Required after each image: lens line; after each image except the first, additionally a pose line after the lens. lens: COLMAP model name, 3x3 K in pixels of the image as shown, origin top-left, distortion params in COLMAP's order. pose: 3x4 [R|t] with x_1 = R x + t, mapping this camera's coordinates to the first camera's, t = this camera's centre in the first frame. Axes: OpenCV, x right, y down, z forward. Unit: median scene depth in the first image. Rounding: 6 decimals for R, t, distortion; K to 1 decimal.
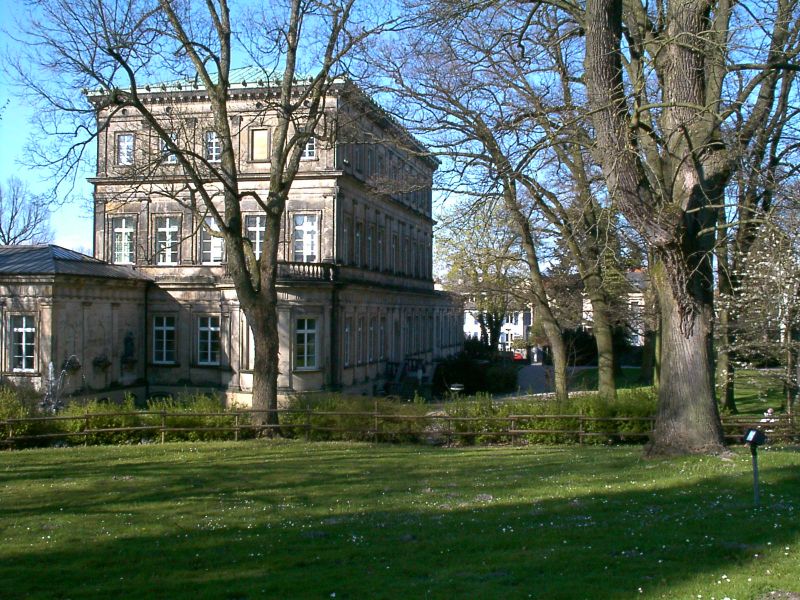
lens RADIAL K [[960.4, 0, 403.0], [0, 960.4, 295.7], [0, 0, 1]] dist [-0.095959, 0.142335]
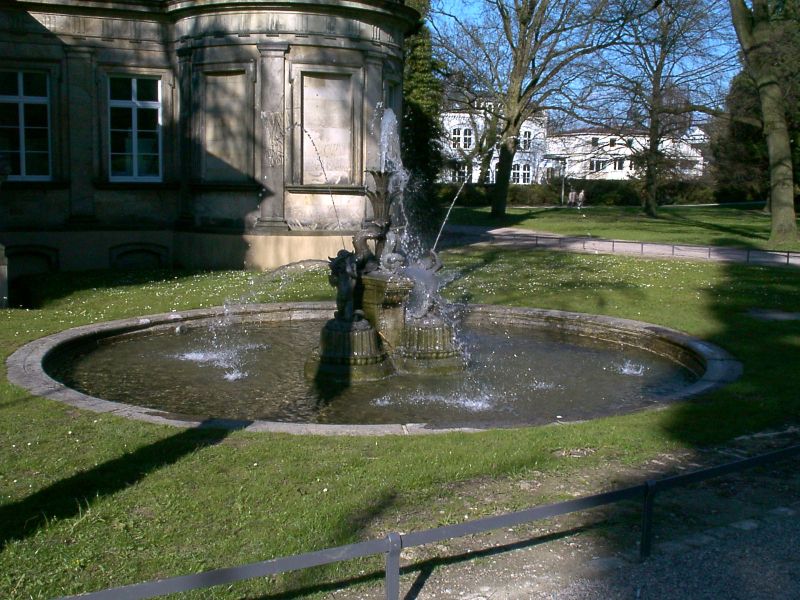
lens RADIAL K [[960.4, 0, 403.0], [0, 960.4, 295.7], [0, 0, 1]] dist [-0.095959, 0.142335]
pose [[0.795615, -0.066403, 0.602152, -0.382637], [-0.021116, 0.990331, 0.137109, 0.060740], [-0.605434, -0.121801, 0.786520, 0.554135]]
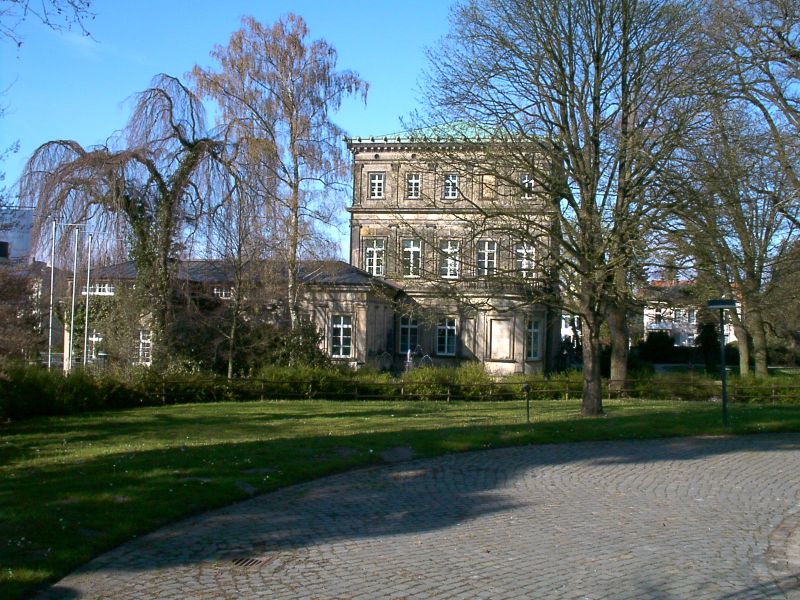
lens RADIAL K [[960.4, 0, 403.0], [0, 960.4, 295.7], [0, 0, 1]] dist [-0.095959, 0.142335]
pose [[0.999350, 0.017677, 0.031429, -0.304368], [-0.017614, 0.999842, -0.002274, -0.004337], [-0.031464, 0.001719, 0.999503, -0.296786]]
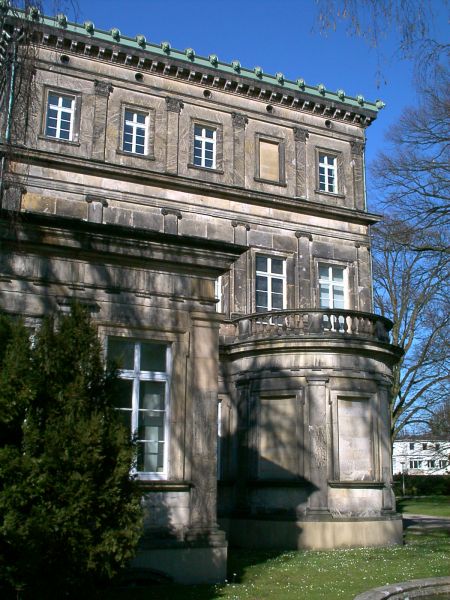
lens RADIAL K [[723.1, 0, 225.0], [0, 723.1, 300.0], [0, 0, 1]] dist [-0.122561, 0.204885]
pose [[0.798794, 0.145540, 0.583735, -0.472533], [-0.014077, 0.974552, -0.223718, 0.062631], [-0.601440, 0.170487, 0.780515, 0.622481]]
